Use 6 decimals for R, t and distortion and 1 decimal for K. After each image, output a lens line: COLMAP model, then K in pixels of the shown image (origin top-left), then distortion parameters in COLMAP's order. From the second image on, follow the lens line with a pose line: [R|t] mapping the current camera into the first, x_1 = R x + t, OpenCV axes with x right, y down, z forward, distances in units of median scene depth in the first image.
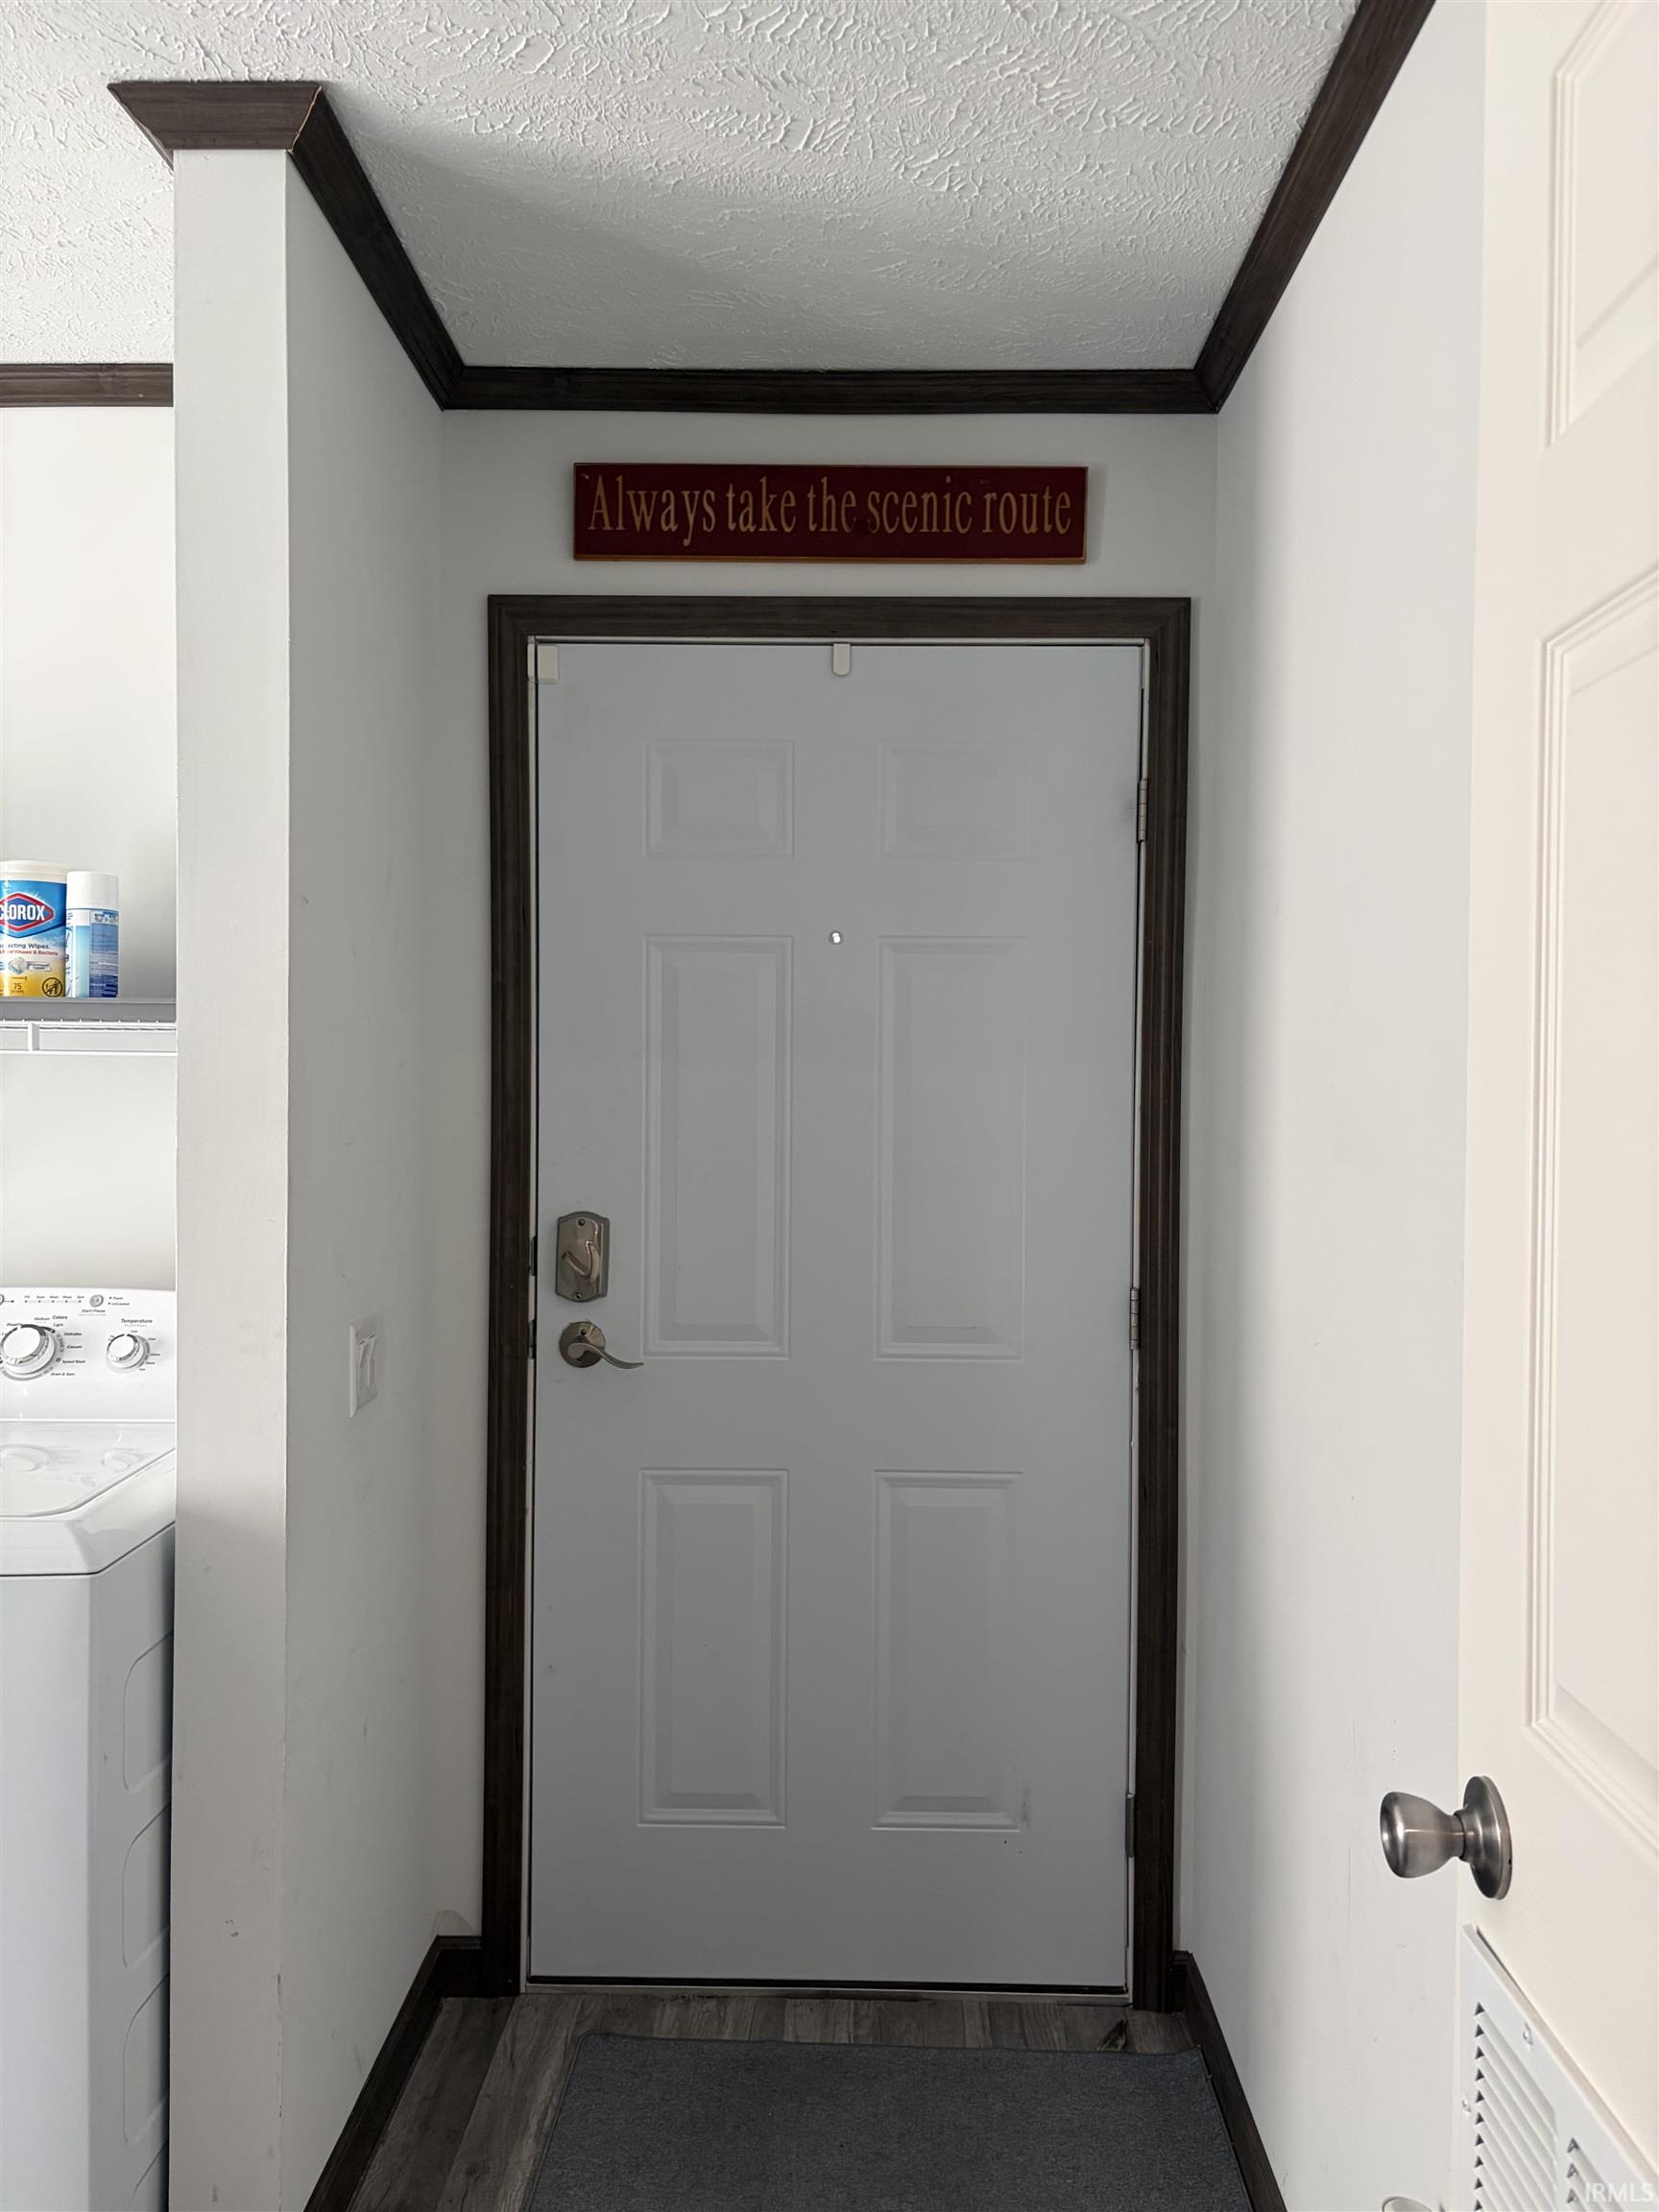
lens RADIAL K [[1669.5, 0, 826.3], [0, 1669.5, 1106.8], [0, 0, 1]] dist [0.048388, -0.054782]
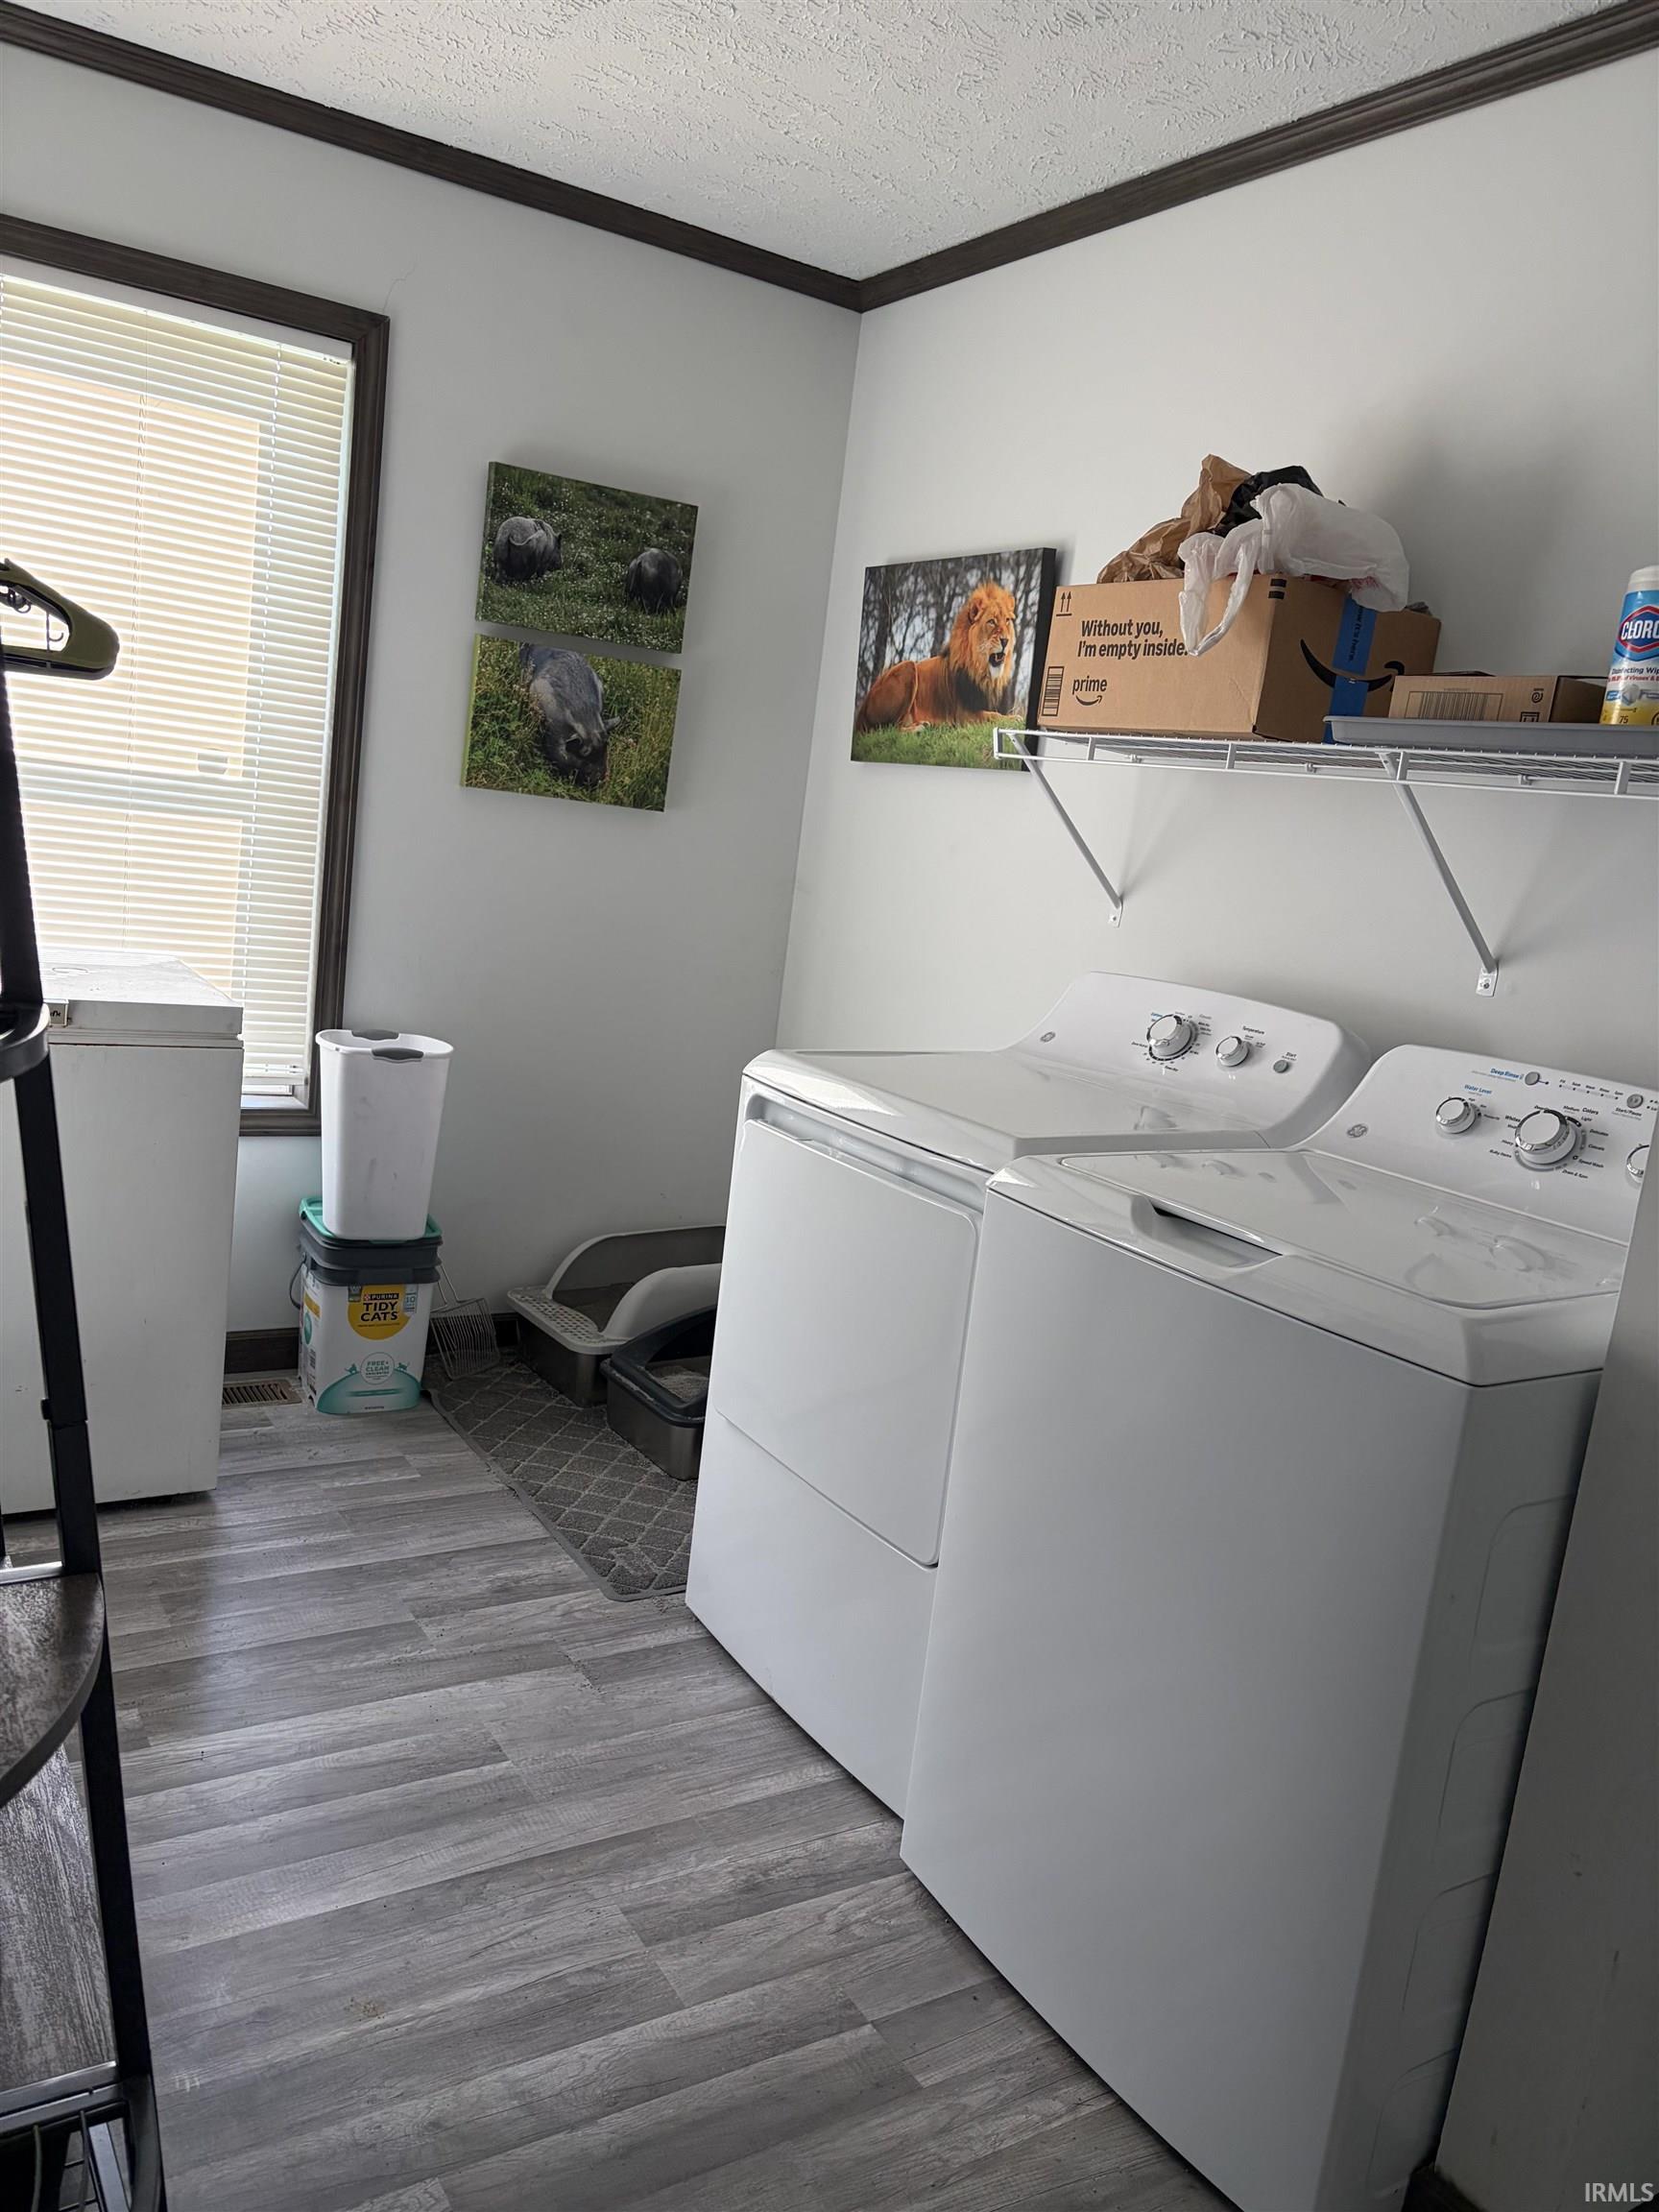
lens RADIAL K [[1669.5, 0, 831.5], [0, 1669.5, 1122.0], [0, 0, 1]] dist [0.048388, -0.054782]
pose [[0.560489, 0.211814, -0.800617, 0.019515], [-0.129631, 0.977262, 0.167797, 0.036445], [0.817954, 0.009736, 0.575202, 0.186175]]
